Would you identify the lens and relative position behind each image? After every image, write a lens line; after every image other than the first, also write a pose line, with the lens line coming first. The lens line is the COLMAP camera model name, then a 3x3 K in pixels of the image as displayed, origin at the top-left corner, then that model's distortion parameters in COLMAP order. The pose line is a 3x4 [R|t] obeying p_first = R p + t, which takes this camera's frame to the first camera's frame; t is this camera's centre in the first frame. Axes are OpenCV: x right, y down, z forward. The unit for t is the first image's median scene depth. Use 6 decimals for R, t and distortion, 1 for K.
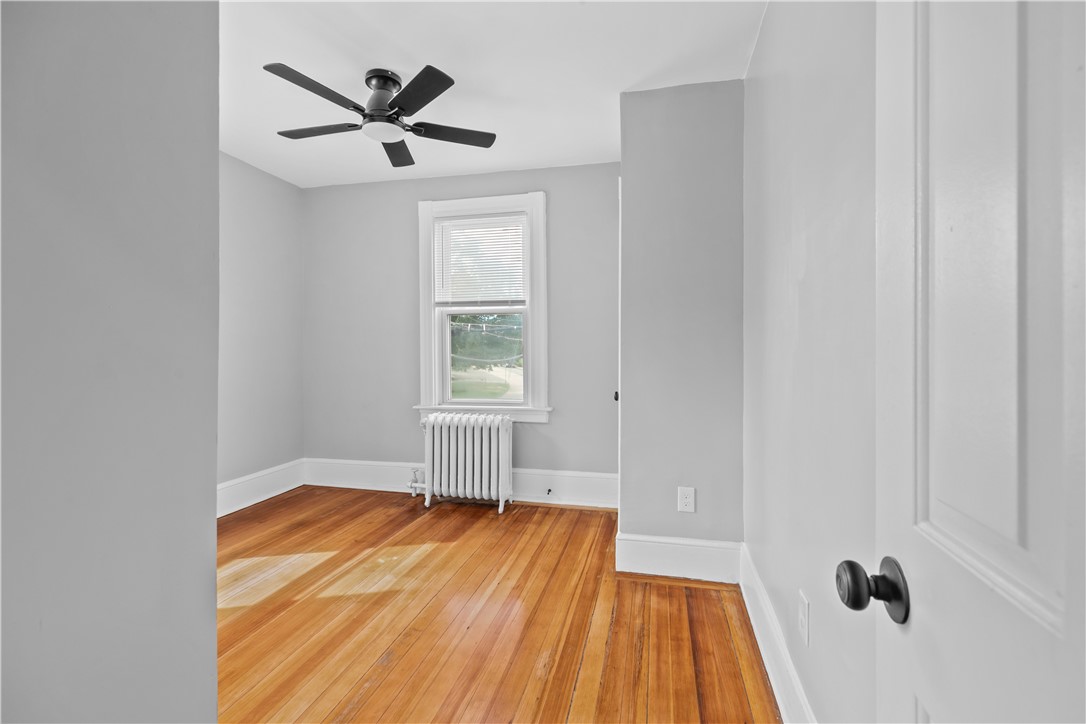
lens RADIAL K [[490.3, 0, 547.8], [0, 490.3, 353.6], [0, 0, 1]] dist [-0.000612, -0.000185]
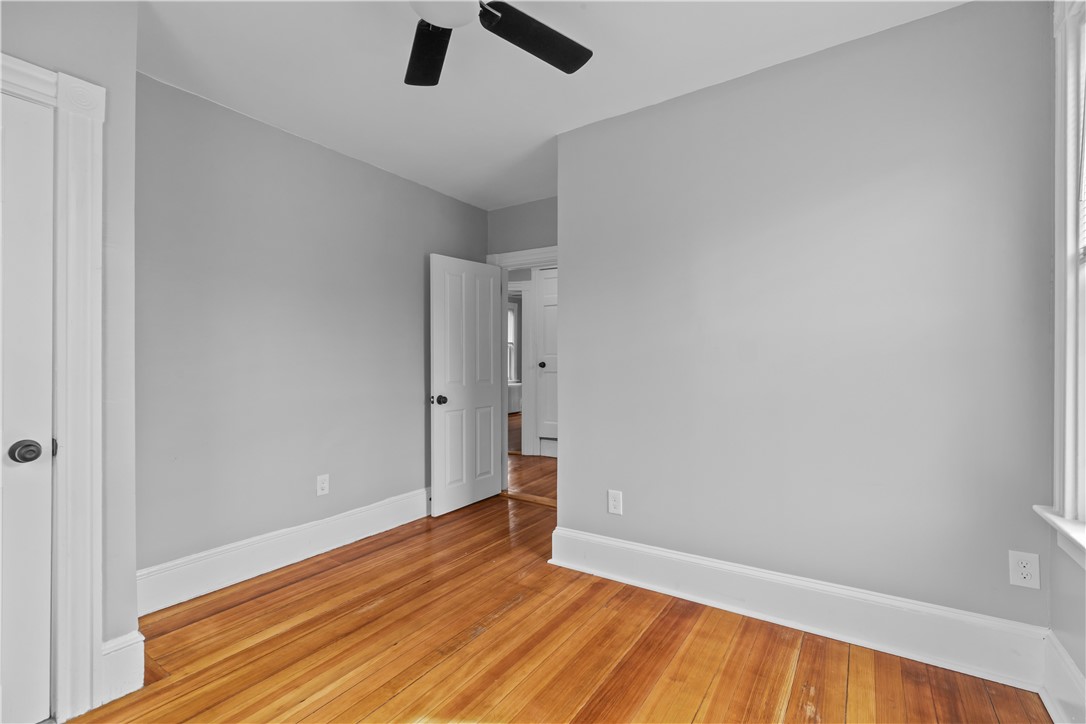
lens RADIAL K [[490.3, 0, 547.8], [0, 490.3, 353.6], [0, 0, 1]] dist [-0.000612, -0.000185]
pose [[-0.937699, 0.004287, 0.347423, -0.857733], [0.003267, 0.999988, -0.003521, -0.028774], [-0.347434, -0.002166, -0.937702, 1.954781]]
